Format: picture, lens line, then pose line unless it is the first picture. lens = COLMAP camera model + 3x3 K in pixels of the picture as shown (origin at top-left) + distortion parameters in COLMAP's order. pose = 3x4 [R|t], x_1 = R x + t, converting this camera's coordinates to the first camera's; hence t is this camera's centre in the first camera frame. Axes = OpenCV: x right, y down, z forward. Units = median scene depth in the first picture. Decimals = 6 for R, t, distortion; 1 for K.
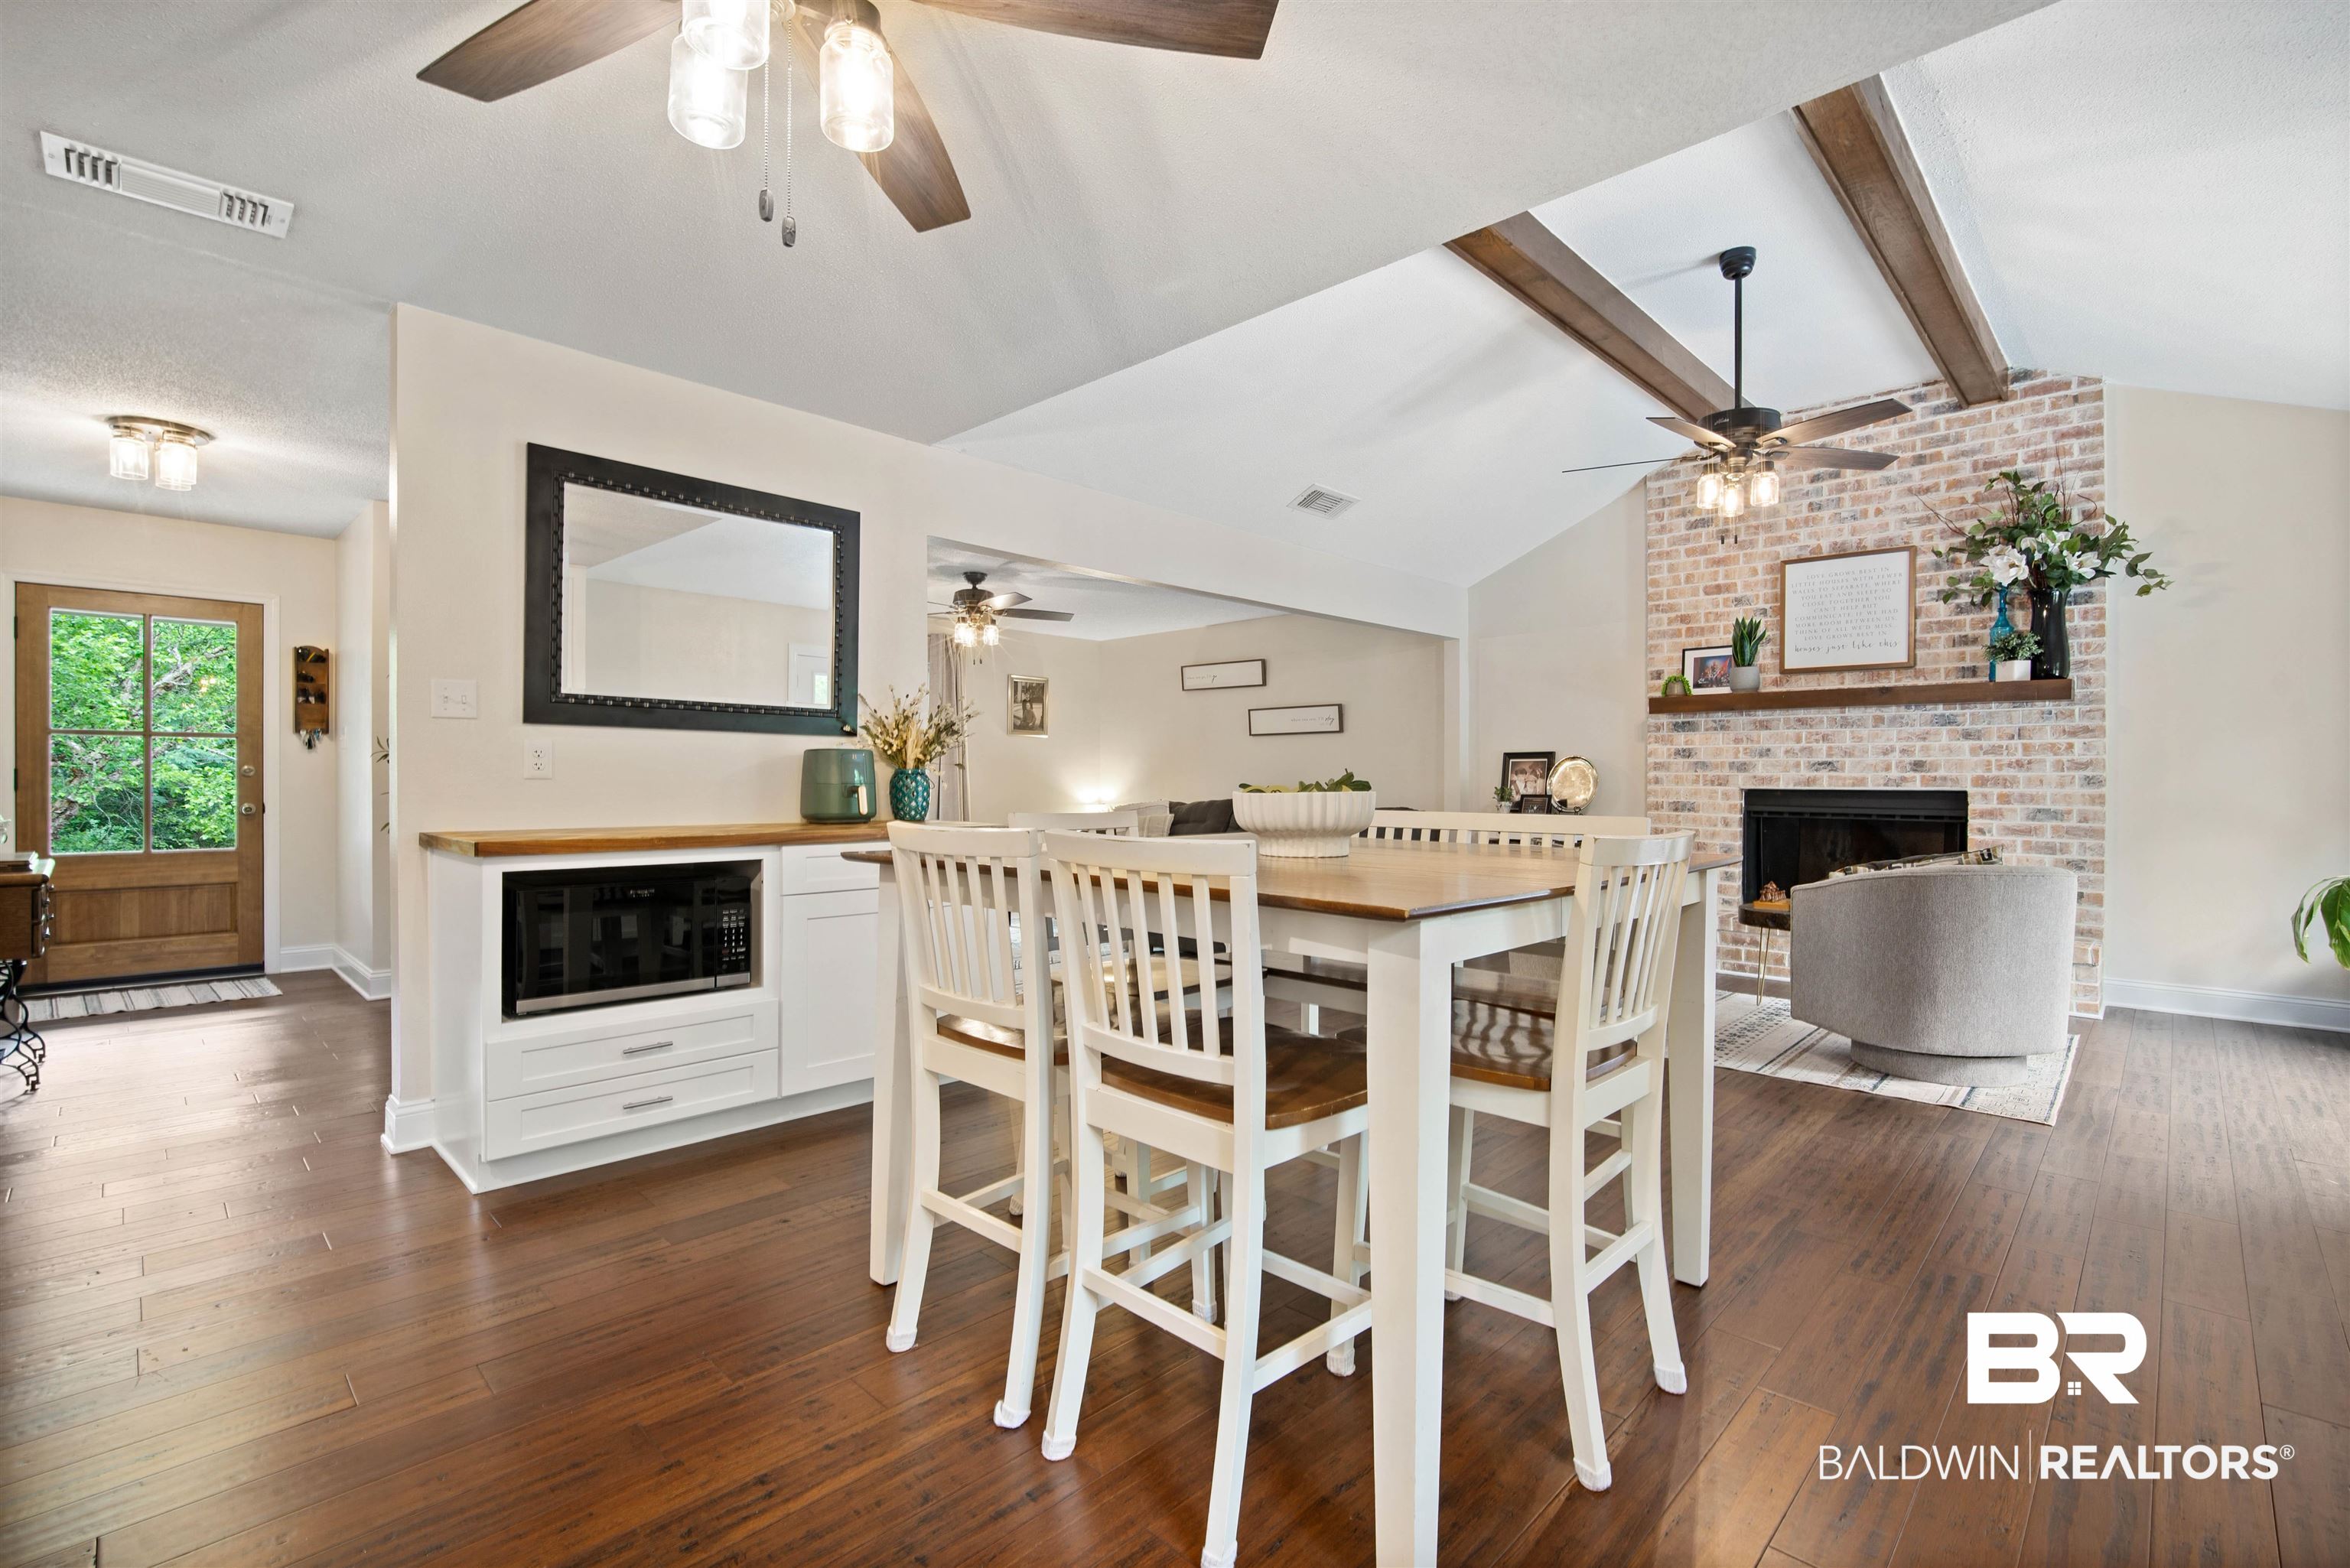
lens RADIAL K [[1034.8, 0, 1183.2], [0, 1034.8, 789.3], [0, 0, 1]] dist [-0.015669, 0.002234]
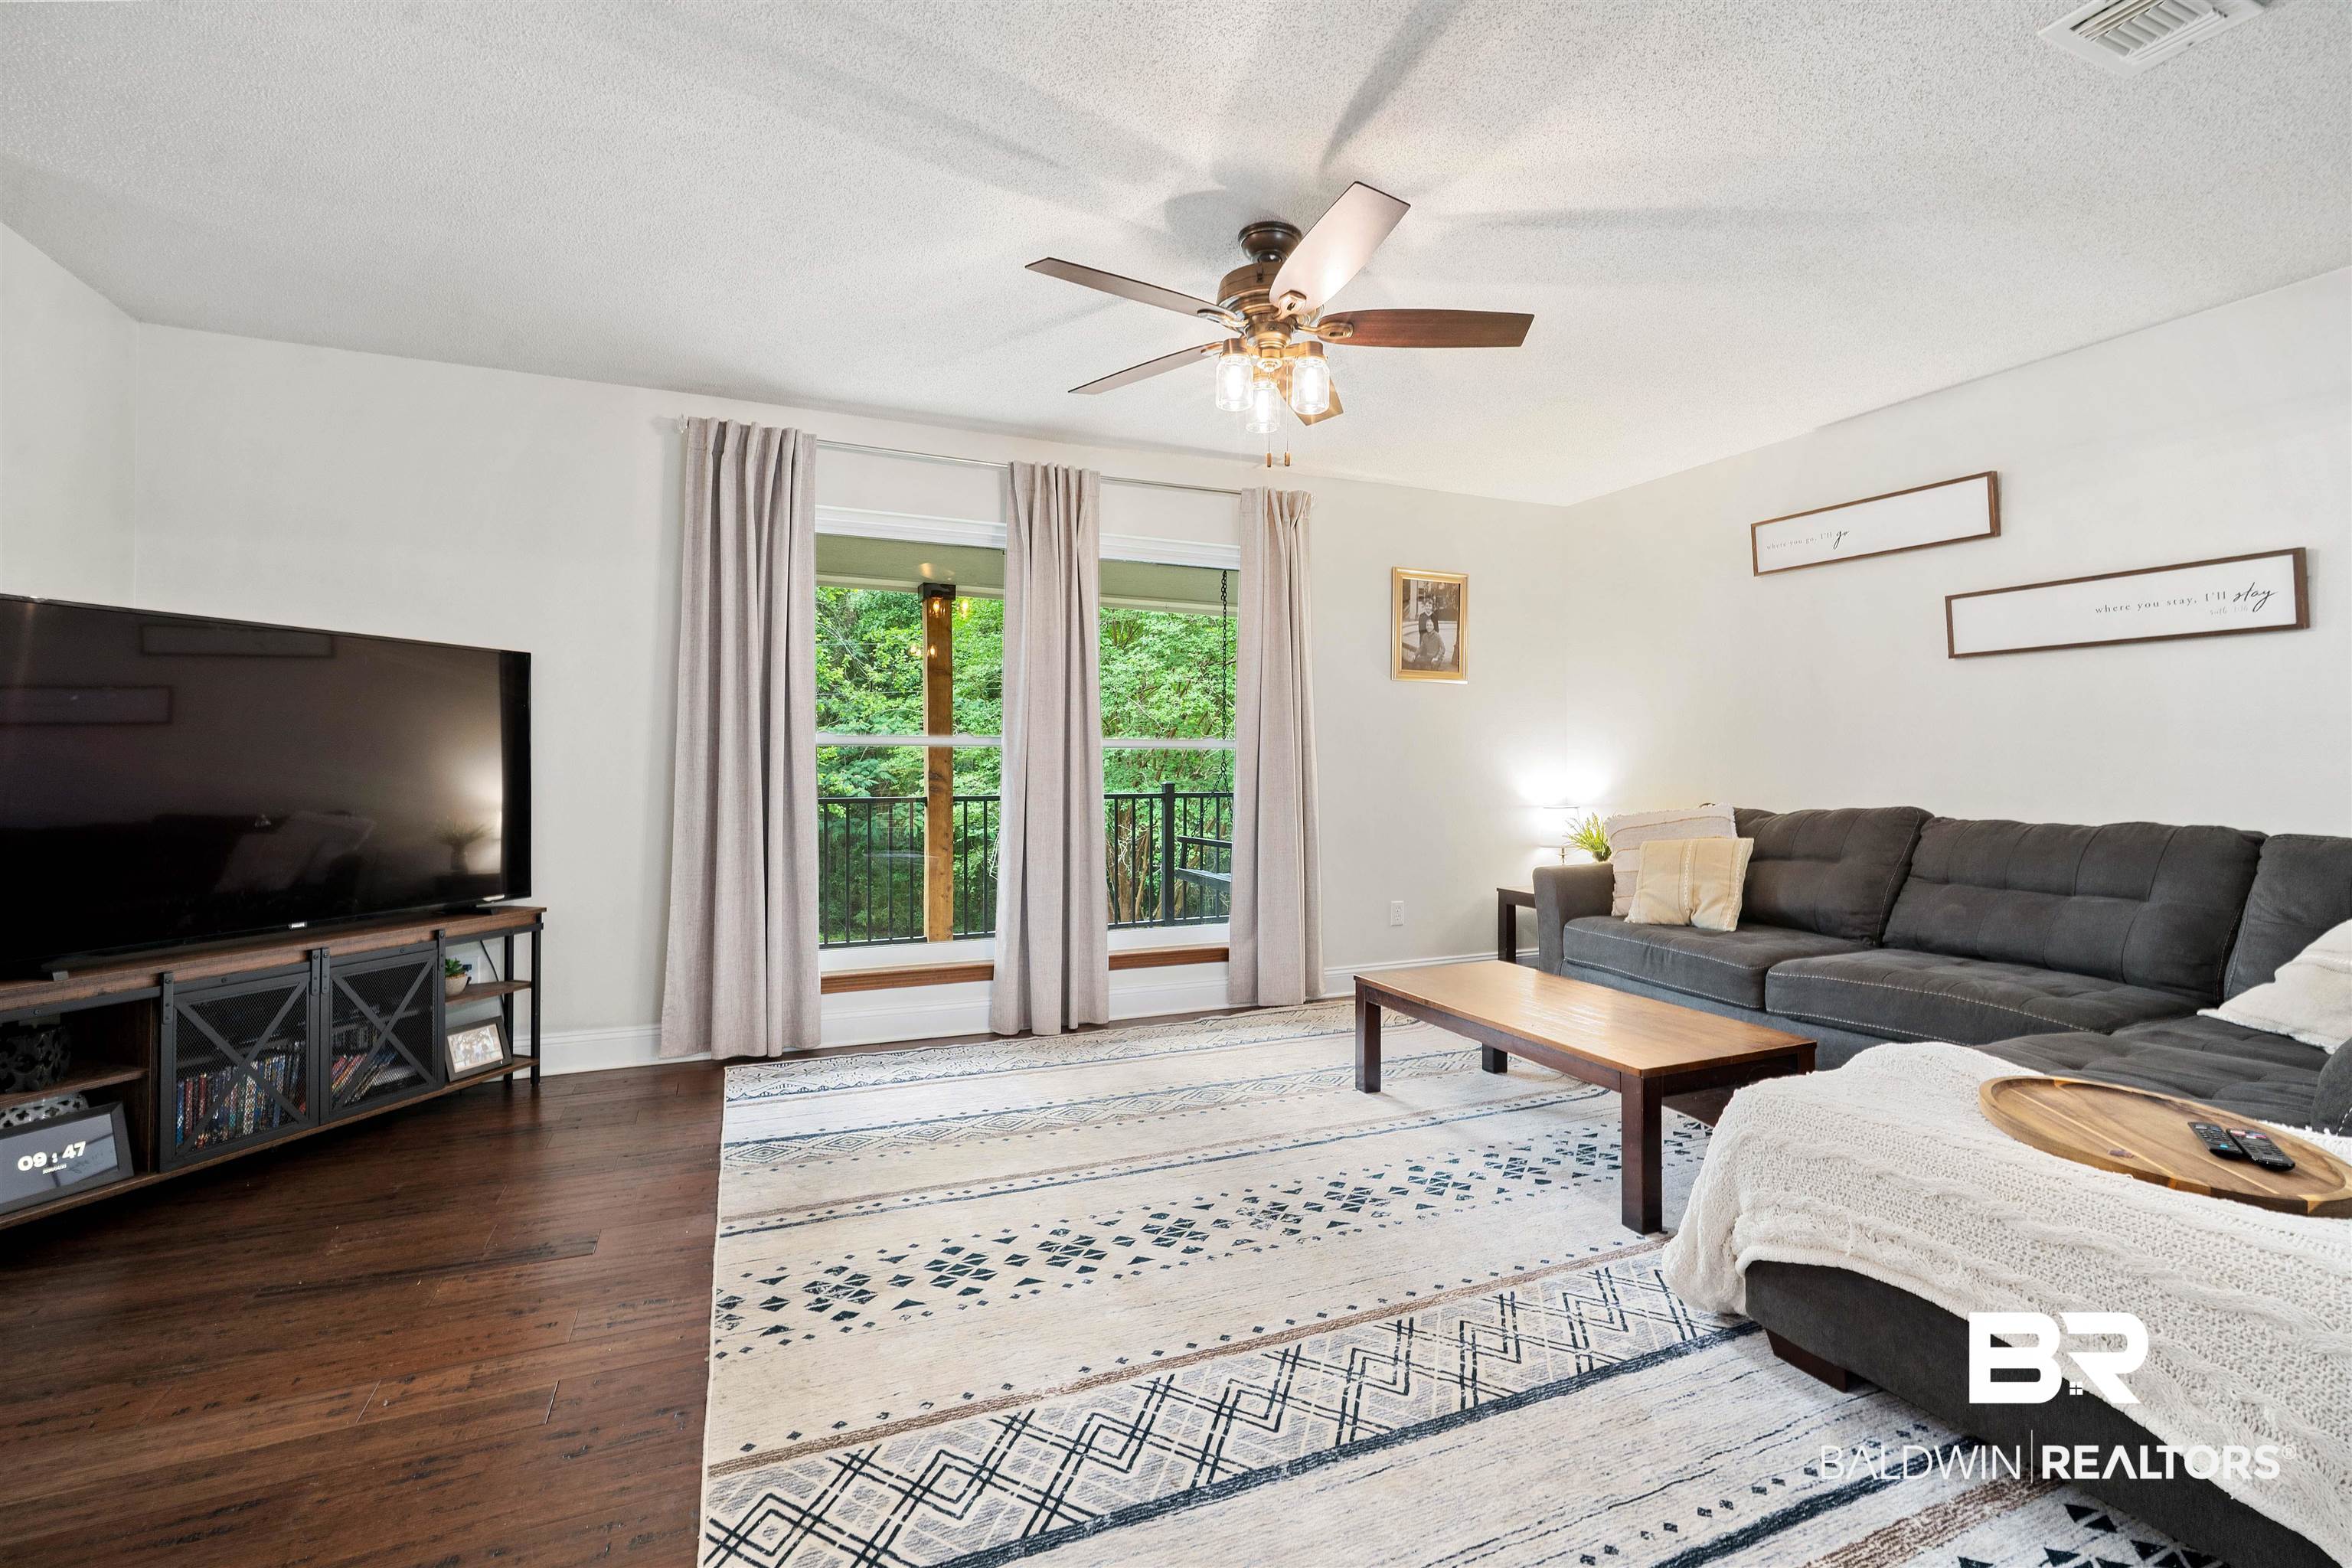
lens RADIAL K [[1035.7, 0, 1190.1], [0, 1035.7, 766.2], [0, 0, 1]] dist [-0.015669, 0.002234]
pose [[0.924101, -0.001914, -0.382144, -0.100245], [0.000404, 0.999992, -0.004033, -0.008890], [0.382149, 0.003573, 0.924094, 0.767249]]
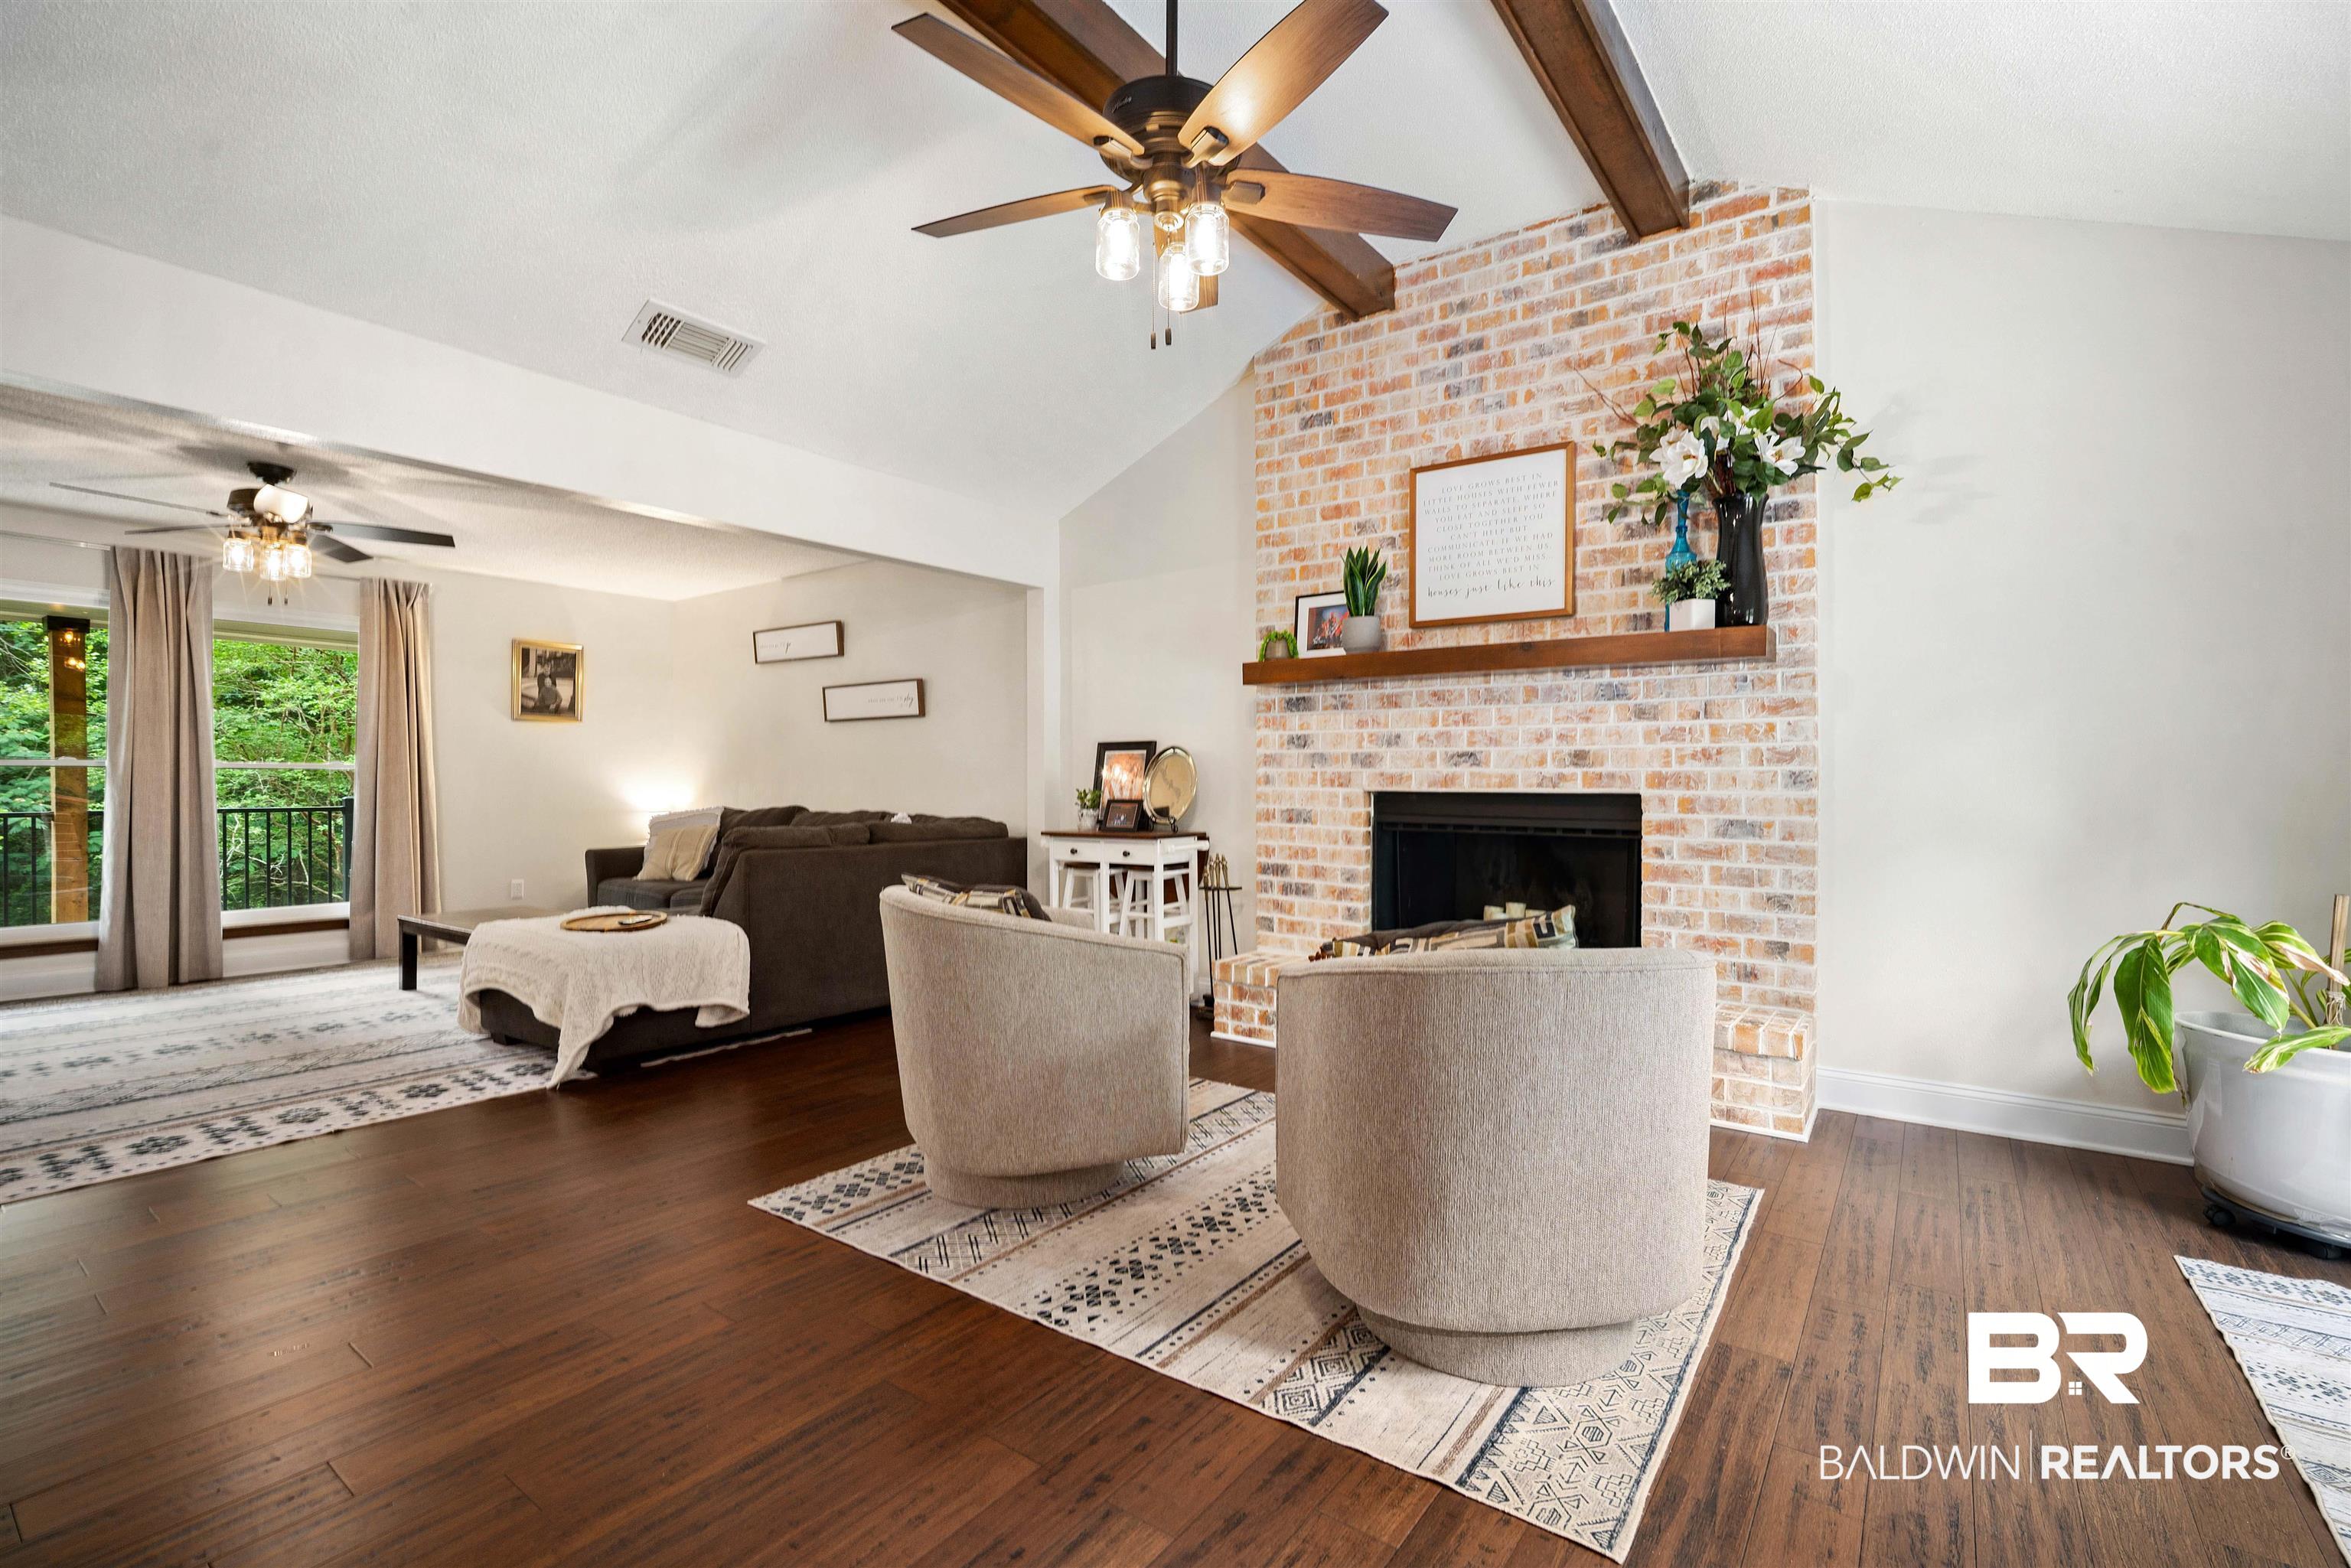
lens RADIAL K [[1035.3, 0, 1182.2], [0, 1035.3, 787.3], [0, 0, 1]] dist [-0.015669, 0.002234]
pose [[0.990422, -0.002178, 0.138057, 0.343232], [0.002636, 0.999992, -0.003134, -0.001328], [-0.138049, 0.003468, 0.990419, 0.335553]]
